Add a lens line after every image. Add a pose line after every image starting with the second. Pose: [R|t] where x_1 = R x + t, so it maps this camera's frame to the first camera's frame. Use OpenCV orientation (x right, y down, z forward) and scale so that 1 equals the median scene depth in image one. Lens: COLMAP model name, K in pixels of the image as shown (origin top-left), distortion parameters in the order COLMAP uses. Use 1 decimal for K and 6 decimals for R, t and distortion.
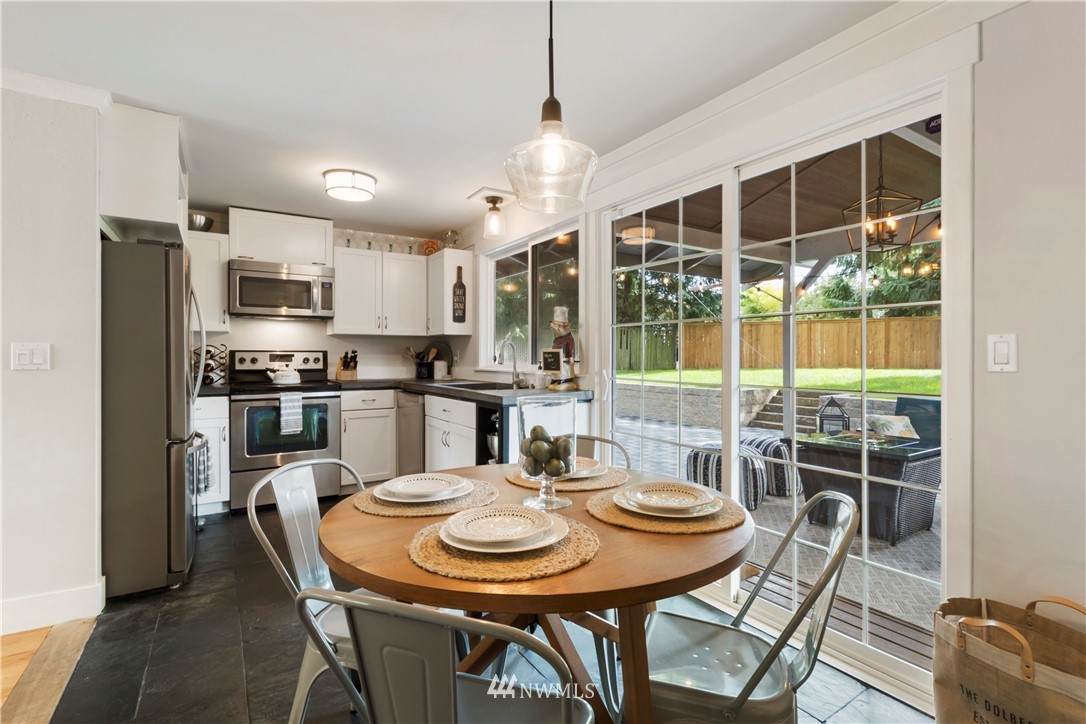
lens RADIAL K [[512.3, 0, 539.5], [0, 512.3, 356.3], [0, 0, 1]] dist [0.000288, 0.000280]
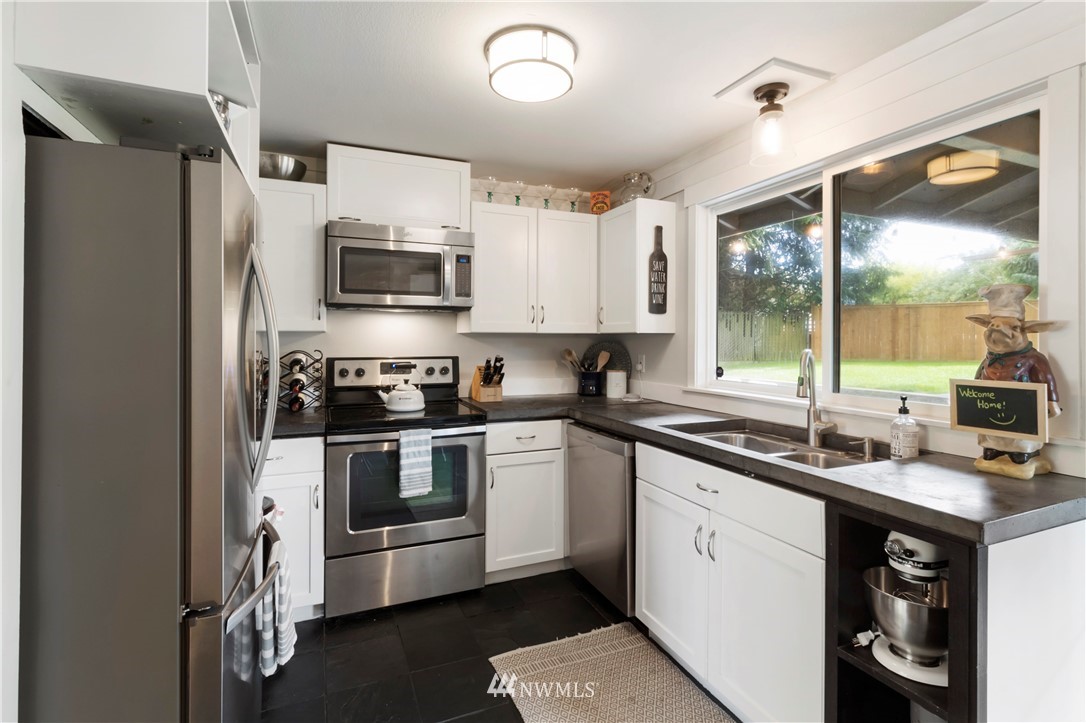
lens RADIAL K [[507.1, 0, 527.0], [0, 507.1, 334.9], [0, 0, 1]] dist [-0.000423, 0.000957]
pose [[0.984197, 0.001785, -0.177065, -0.222936], [-0.003470, 0.999952, -0.009207, -0.036468], [0.177040, 0.009676, 0.984156, 0.382070]]
